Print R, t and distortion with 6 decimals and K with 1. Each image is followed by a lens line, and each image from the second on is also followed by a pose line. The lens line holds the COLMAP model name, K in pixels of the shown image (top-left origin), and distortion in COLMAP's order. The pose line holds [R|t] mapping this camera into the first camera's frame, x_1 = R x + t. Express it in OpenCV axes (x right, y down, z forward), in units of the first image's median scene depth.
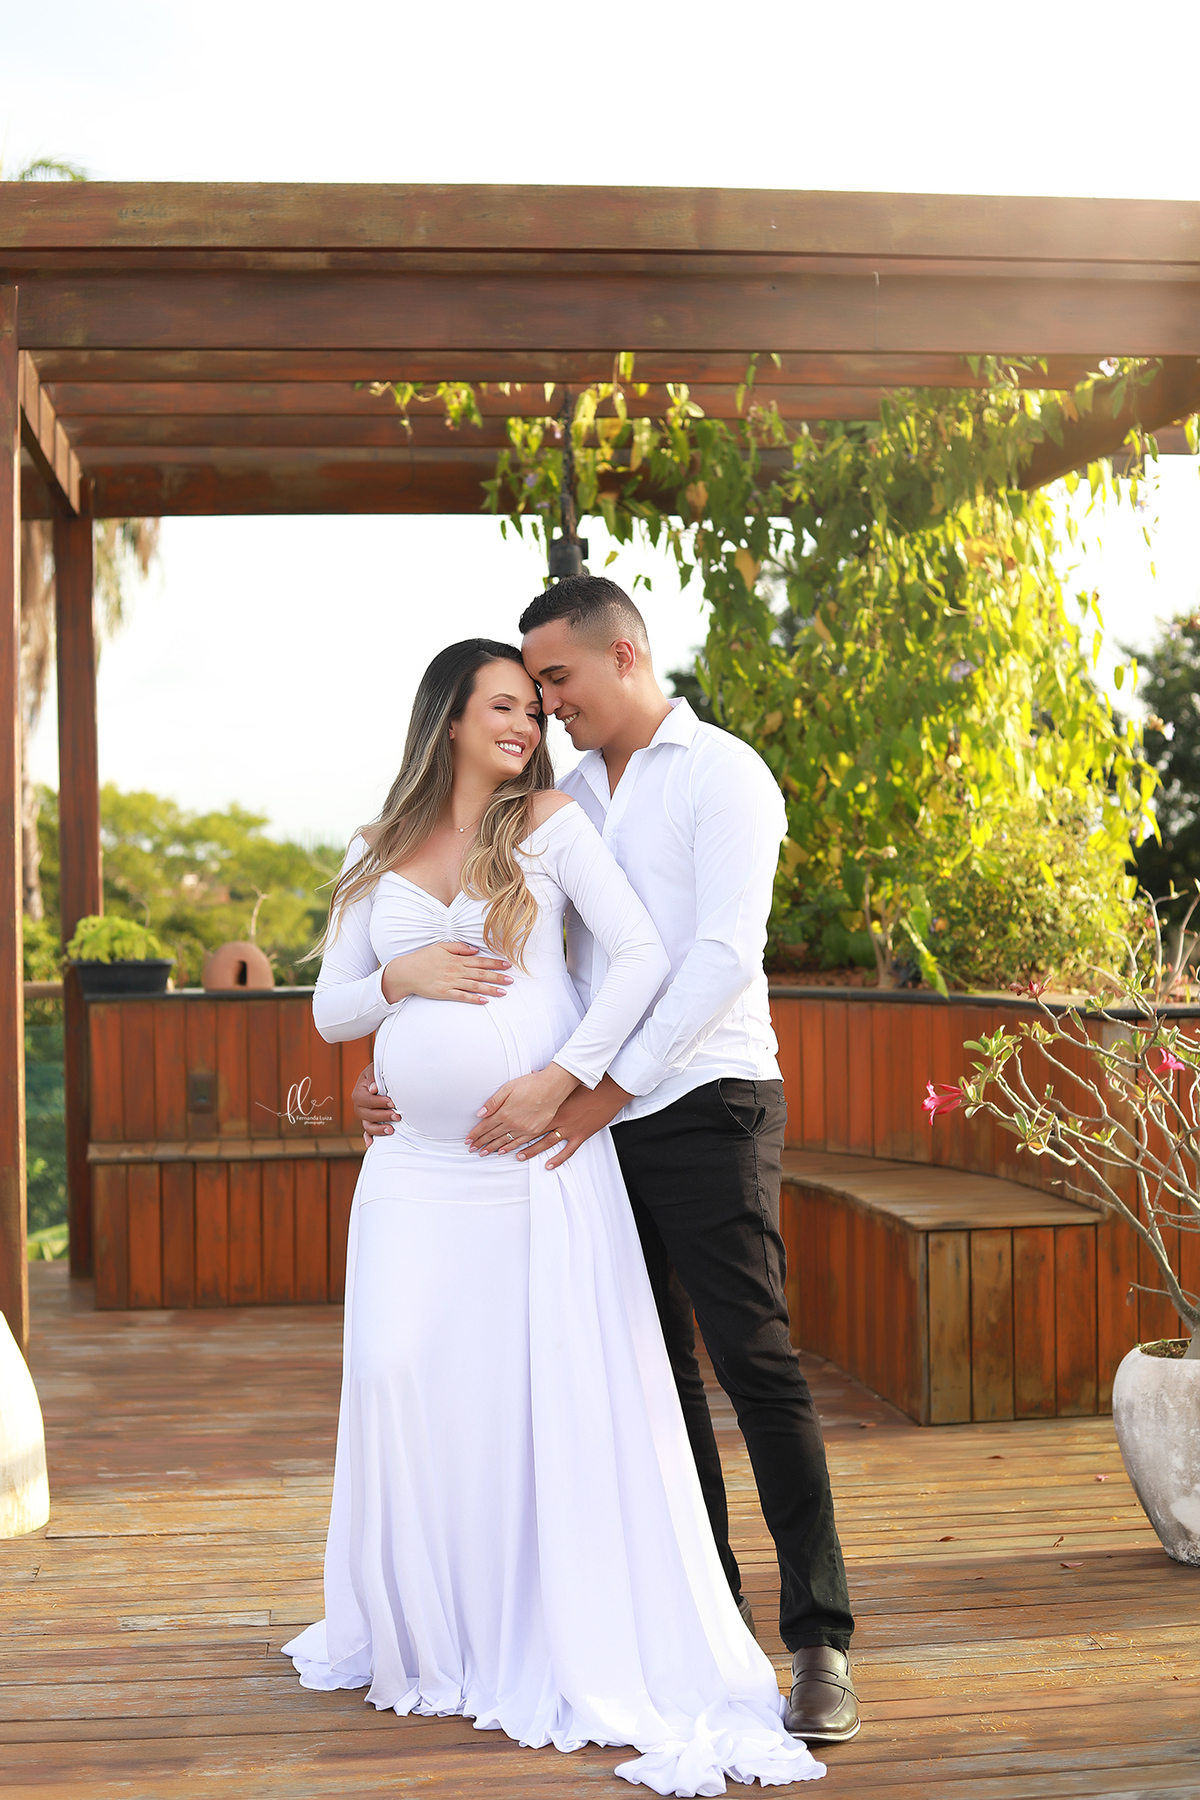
lens RADIAL K [[2663.1, 0, 597.8], [0, 2663.1, 889.2], [0, 0, 1]] dist [-0.131047, -0.040082]
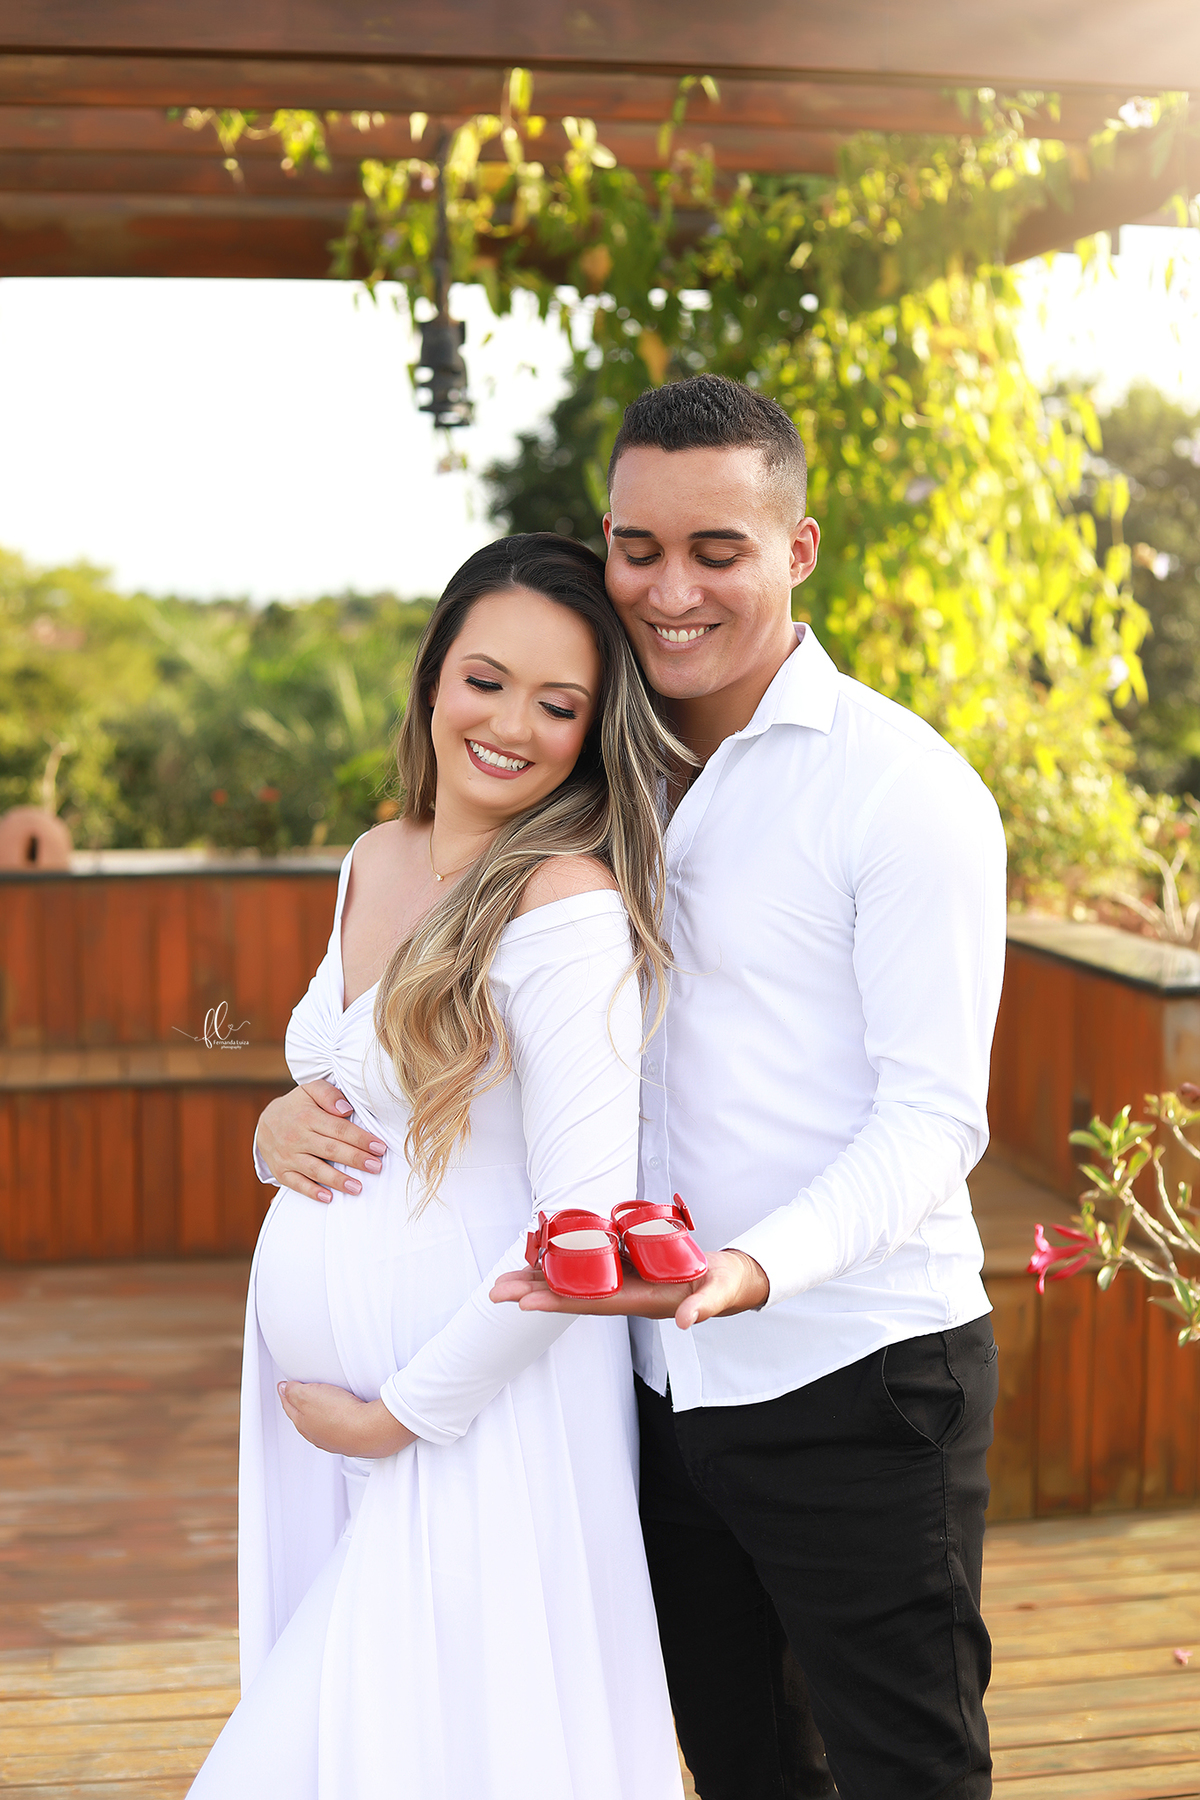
lens RADIAL K [[2523.6, 0, 600.0], [0, 2523.6, 900.0], [0, 0, 1]] dist [-0.092127, -0.063388]
pose [[0.997773, 0.006435, 0.066394, -0.011677], [-0.013303, 0.994538, 0.103528, -0.036910], [-0.065365, -0.104181, 0.992408, 0.233565]]
